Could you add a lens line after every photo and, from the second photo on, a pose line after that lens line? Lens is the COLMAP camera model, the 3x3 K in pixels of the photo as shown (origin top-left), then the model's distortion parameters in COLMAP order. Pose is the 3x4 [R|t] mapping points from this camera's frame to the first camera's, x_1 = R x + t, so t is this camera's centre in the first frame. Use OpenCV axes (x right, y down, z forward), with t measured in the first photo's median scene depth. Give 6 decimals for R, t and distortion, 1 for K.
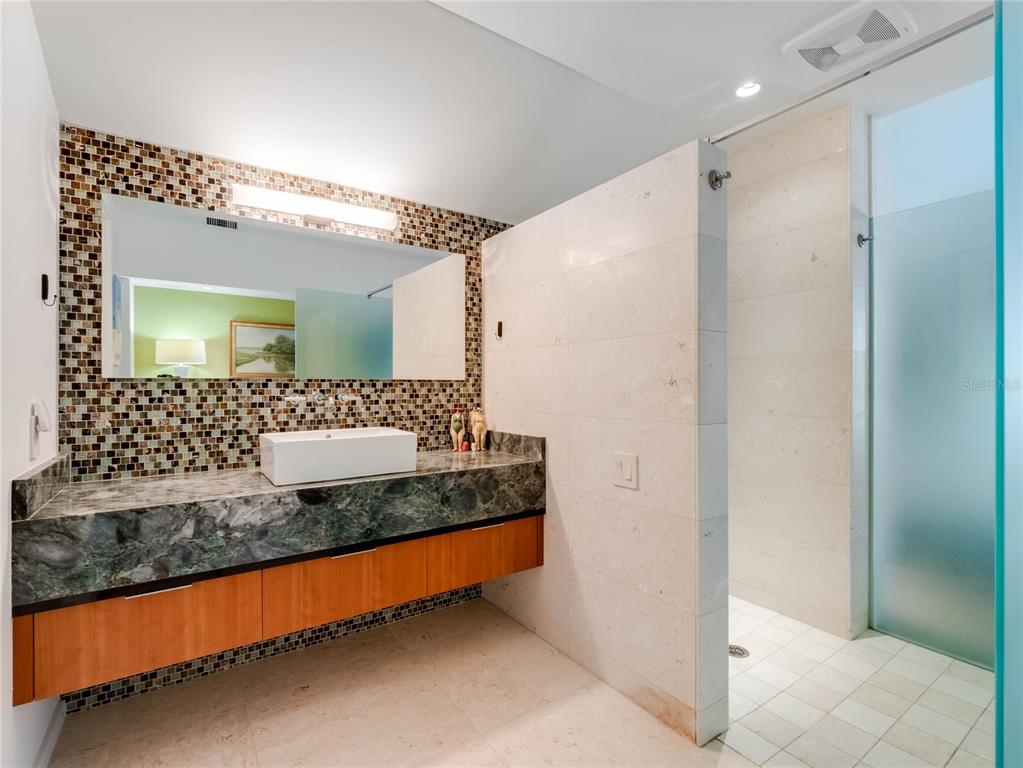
lens RADIAL K [[499.9, 0, 511.5], [0, 499.9, 384.0], [0, 0, 1]] dist [-0.013516, -0.000791]
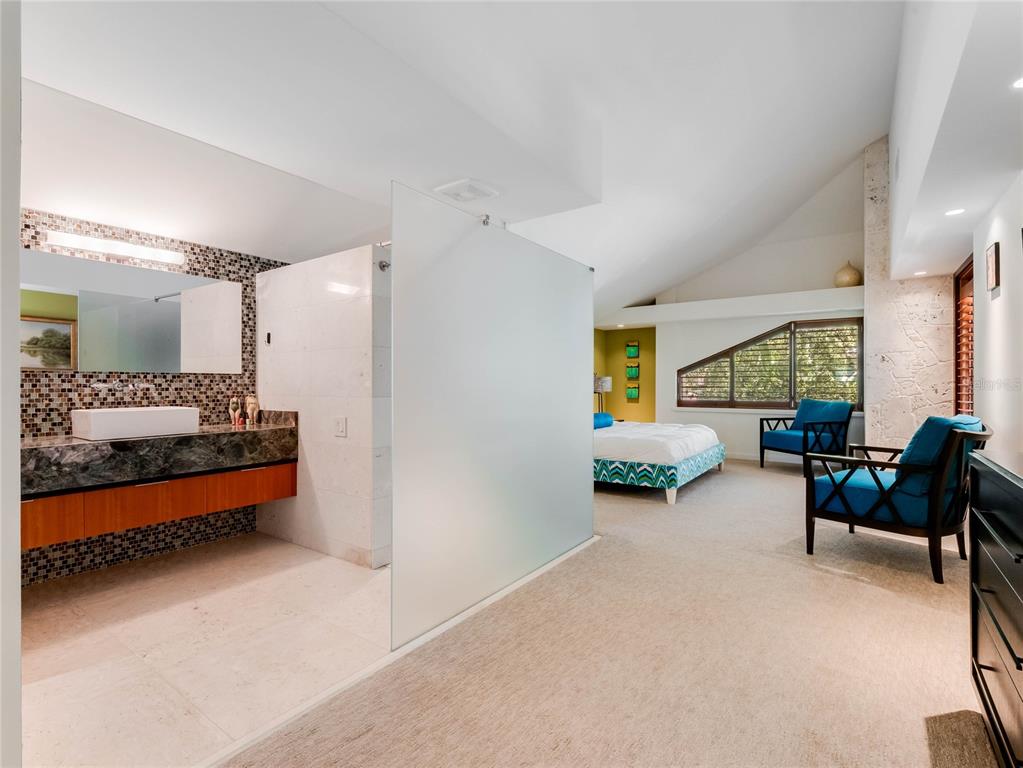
lens RADIAL K [[482.4, 0, 511.5], [0, 482.4, 384.0], [0, 0, 1]] dist [-0.019278, -0.000016]
pose [[0.931673, 0.000088, 0.363297, 0.142795], [-0.001499, 0.999992, 0.003602, 0.016566], [-0.363294, -0.003901, 0.931666, -0.598894]]
